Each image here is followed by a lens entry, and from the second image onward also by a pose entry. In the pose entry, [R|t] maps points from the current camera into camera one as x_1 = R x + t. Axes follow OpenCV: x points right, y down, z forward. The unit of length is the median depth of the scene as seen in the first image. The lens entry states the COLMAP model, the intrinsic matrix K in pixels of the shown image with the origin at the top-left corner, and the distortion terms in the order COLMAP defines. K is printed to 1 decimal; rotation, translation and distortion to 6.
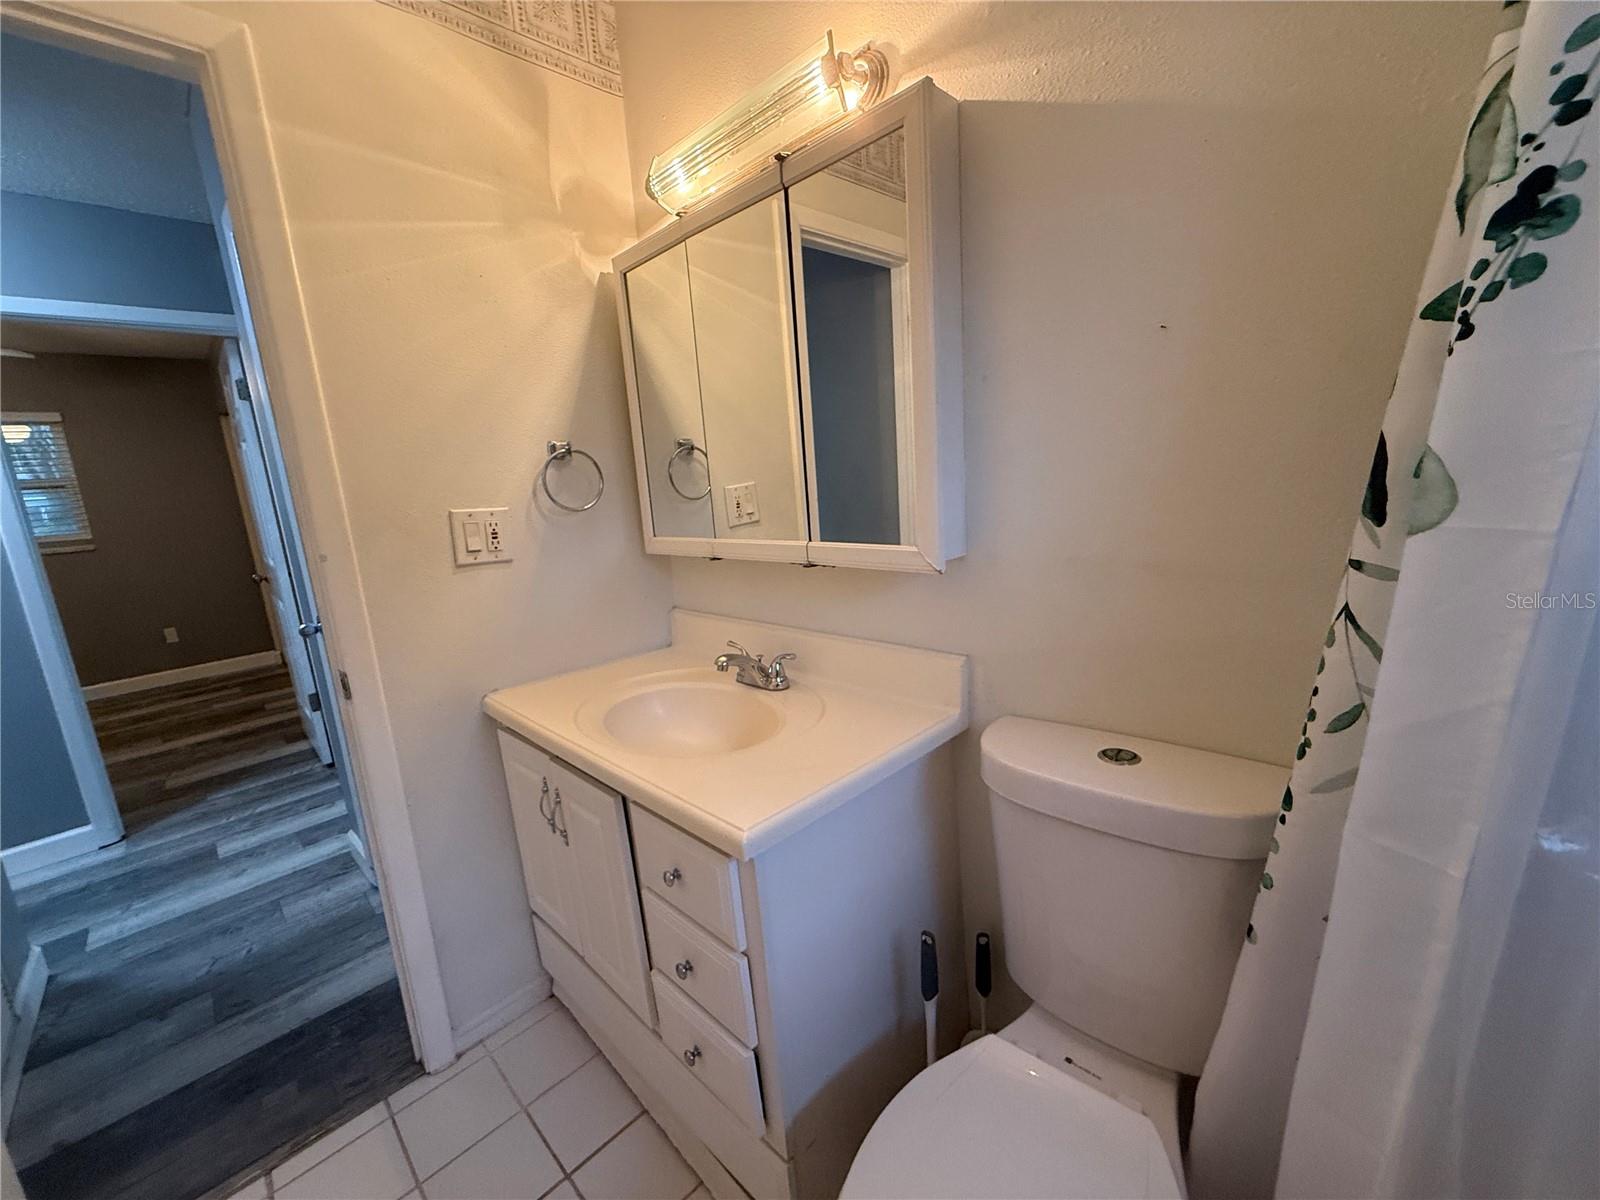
lens RADIAL K [[637.4, 0, 802.9], [0, 637.4, 598.2], [0, 0, 1]] dist [-0.000801, 0.000229]
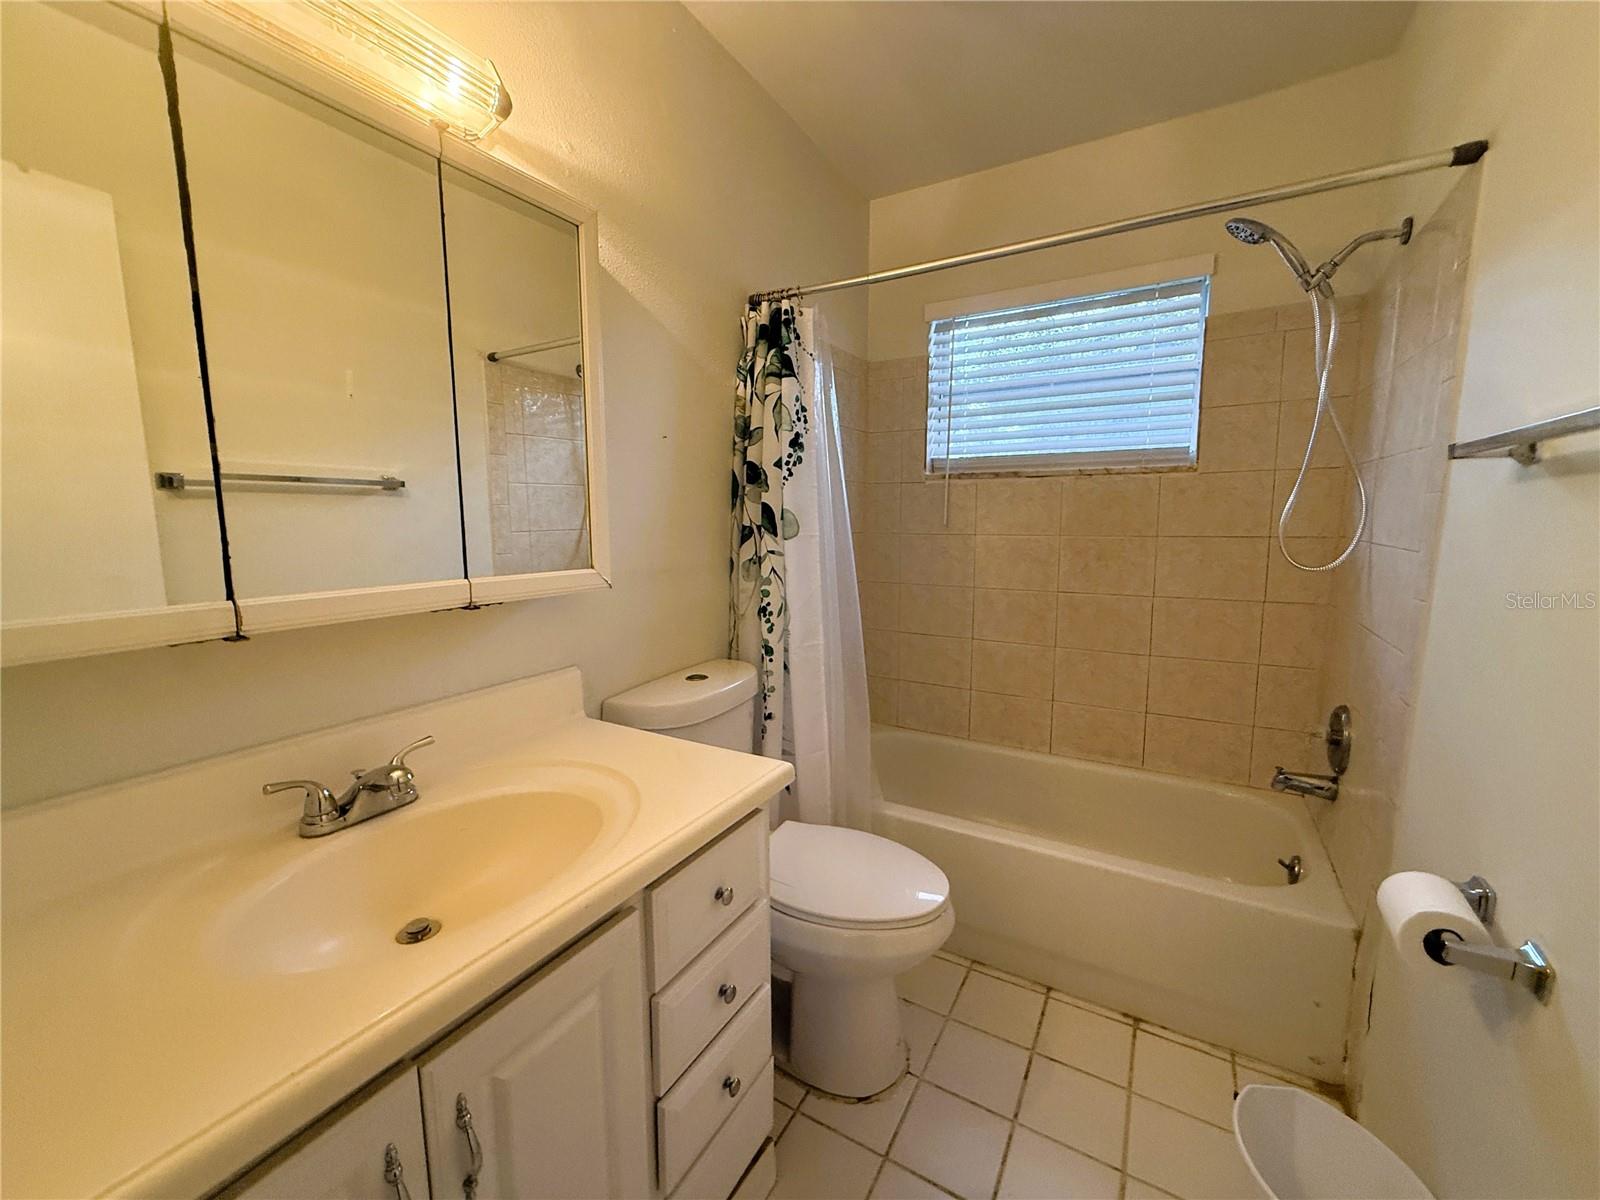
lens RADIAL K [[637.4, 0, 800.3], [0, 637.4, 596.3], [0, 0, 1]] dist [-0.000801, 0.000229]
pose [[-0.256210, -0.049738, 0.965341, -2.049844], [0.203268, 0.973572, 0.104111, -0.148566], [-0.945007, 0.222897, -0.239329, 1.844860]]
